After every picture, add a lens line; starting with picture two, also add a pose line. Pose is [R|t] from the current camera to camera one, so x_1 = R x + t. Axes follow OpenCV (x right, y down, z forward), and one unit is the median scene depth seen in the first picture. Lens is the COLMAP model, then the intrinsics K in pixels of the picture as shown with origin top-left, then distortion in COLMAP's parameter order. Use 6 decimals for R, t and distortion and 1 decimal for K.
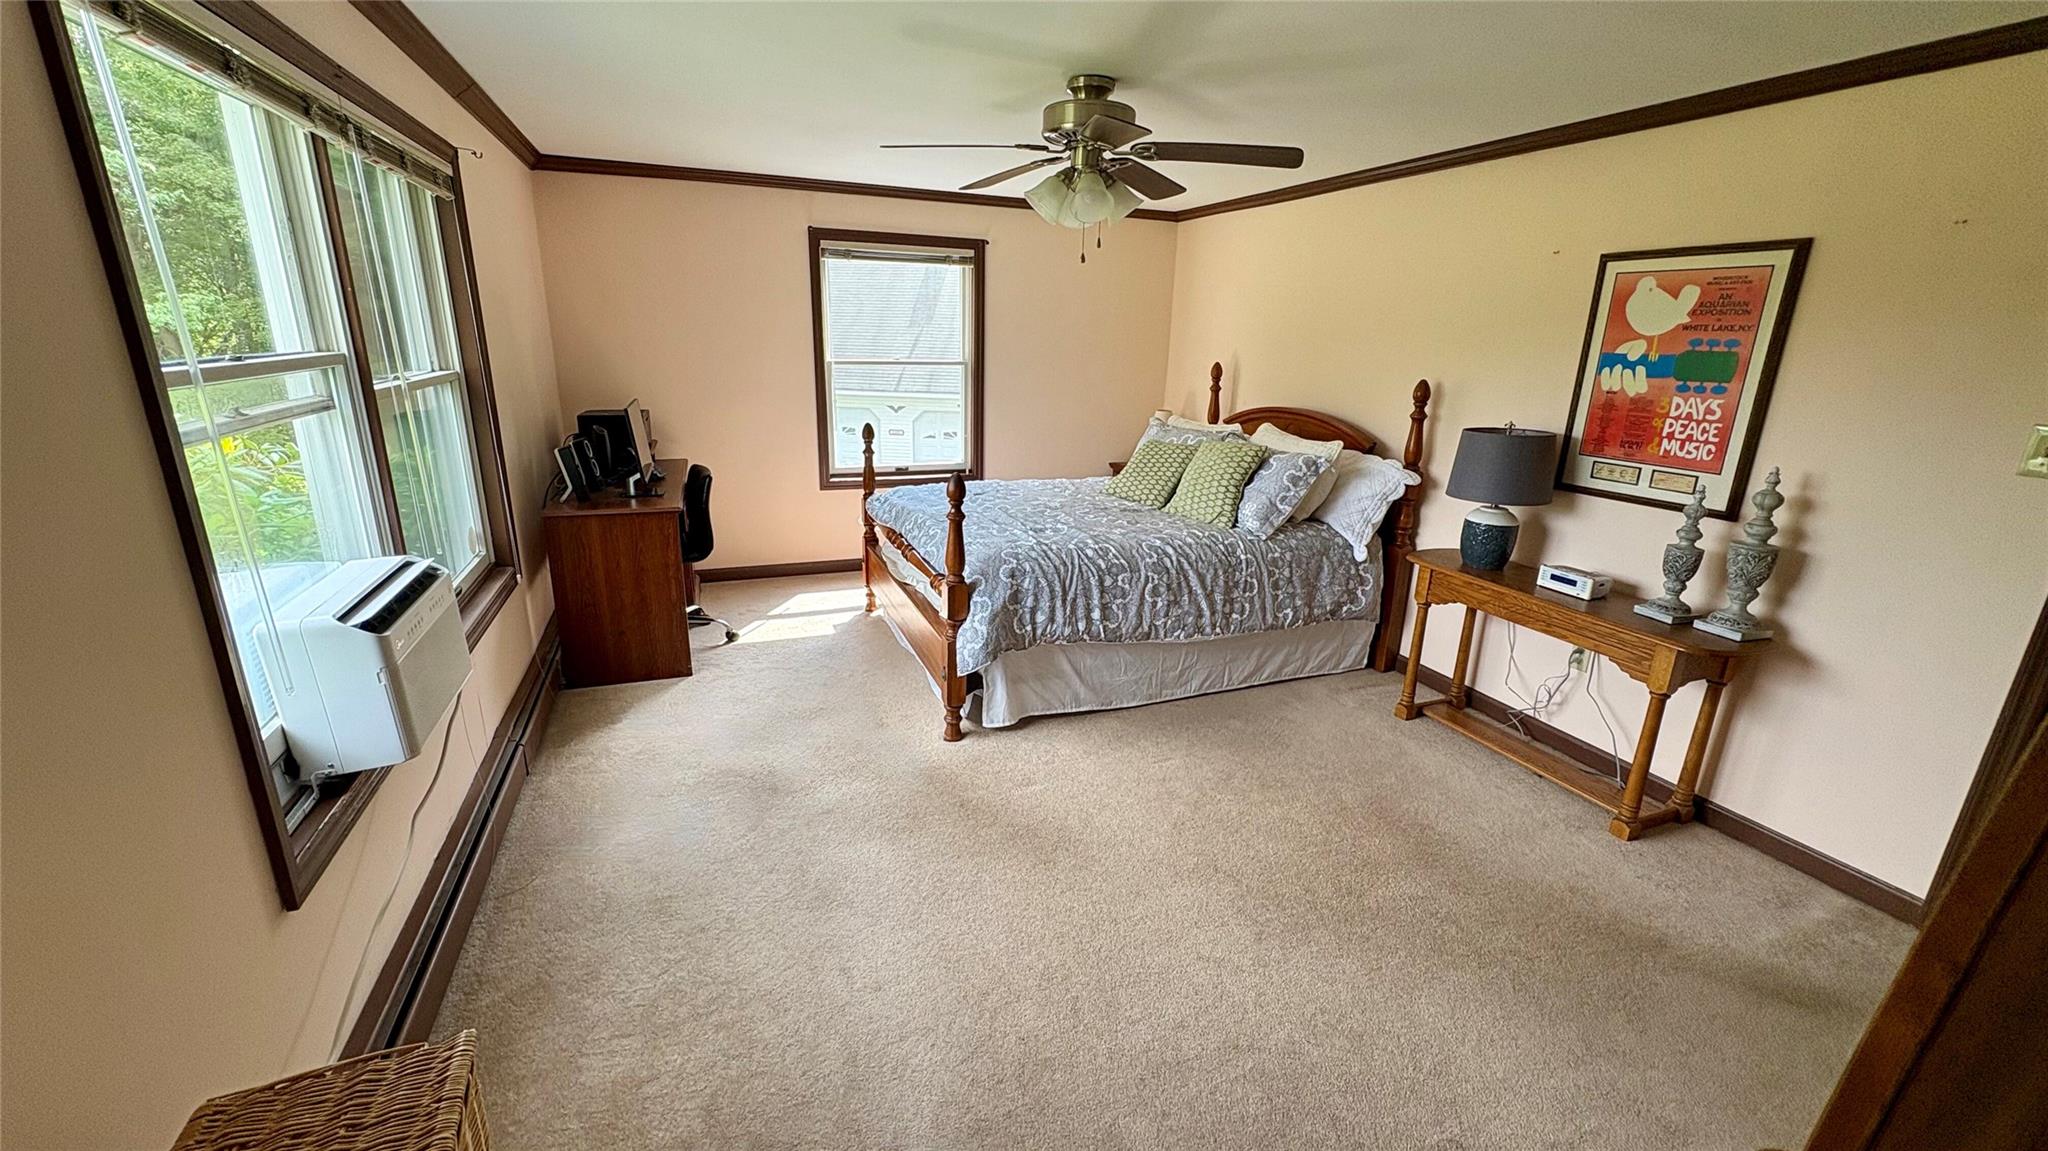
lens RADIAL K [[818.5, 0, 1021.8], [0, 818.5, 573.7], [0, 0, 1]] dist [-0.000048, 0.000964]
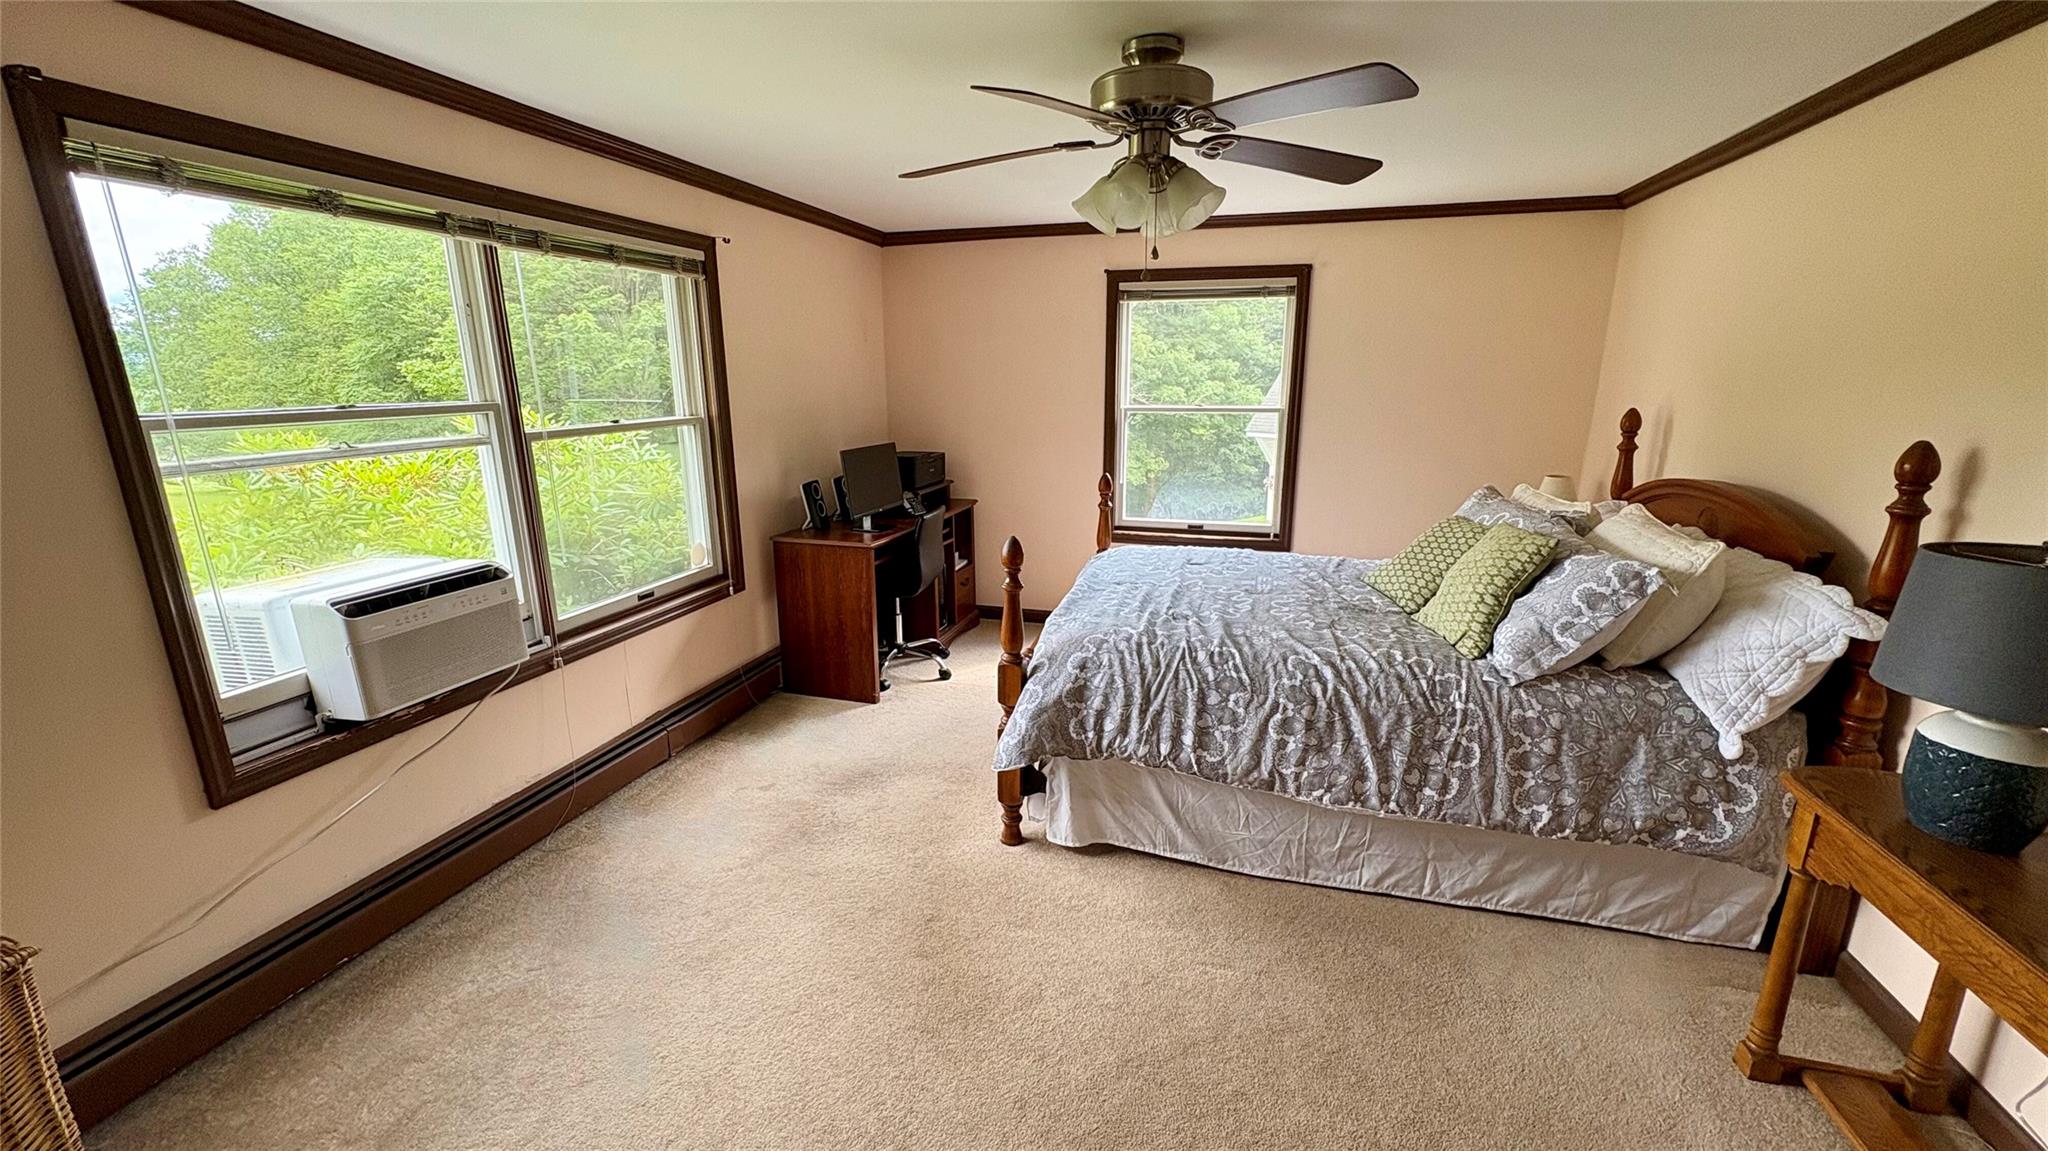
lens RADIAL K [[818.5, 0, 1021.8], [0, 818.5, 573.7], [0, 0, 1]] dist [-0.000048, 0.000964]
pose [[0.794246, 0.120062, -0.595616, 0.375308], [-0.152648, 0.988271, -0.004343, -0.068925], [0.588109, 0.094369, 0.803257, 0.272113]]
